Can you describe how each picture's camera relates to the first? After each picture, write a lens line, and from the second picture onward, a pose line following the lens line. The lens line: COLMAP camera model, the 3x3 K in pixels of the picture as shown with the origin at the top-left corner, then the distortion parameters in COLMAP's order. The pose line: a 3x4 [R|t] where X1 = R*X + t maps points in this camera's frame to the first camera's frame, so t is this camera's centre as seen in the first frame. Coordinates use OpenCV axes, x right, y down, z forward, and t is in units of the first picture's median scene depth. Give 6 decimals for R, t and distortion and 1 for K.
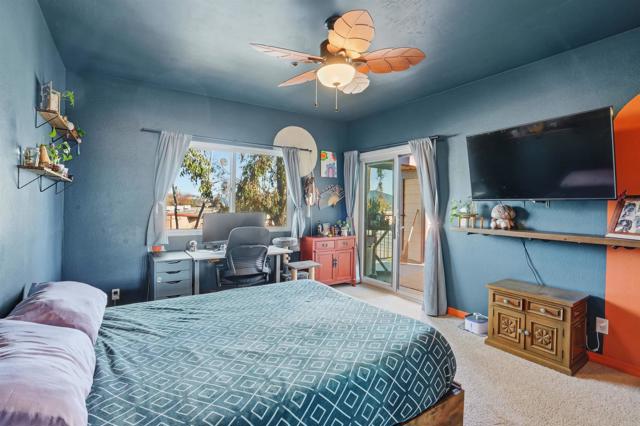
lens RADIAL K [[299.6, 0, 315.9], [0, 299.6, 201.6], [0, 0, 1]] dist [-0.051796, 0.016145]
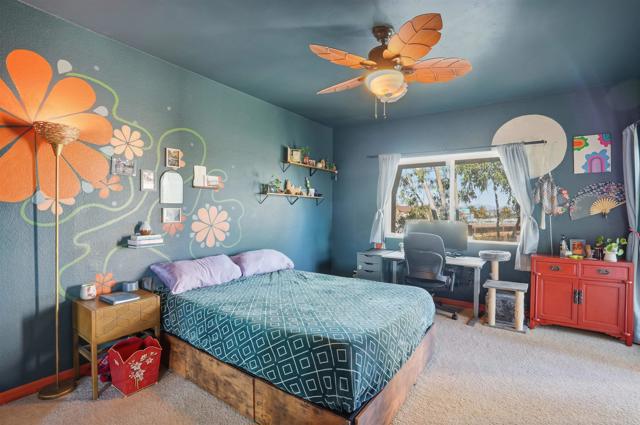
lens RADIAL K [[299.6, 0, 319.9], [0, 299.6, 211.5], [0, 0, 1]] dist [-0.051796, 0.016145]
pose [[0.409356, -0.000252, -0.912375, 0.442801], [0.006421, 0.999976, 0.002605, 0.001920], [0.912352, -0.006925, 0.409347, 0.182109]]
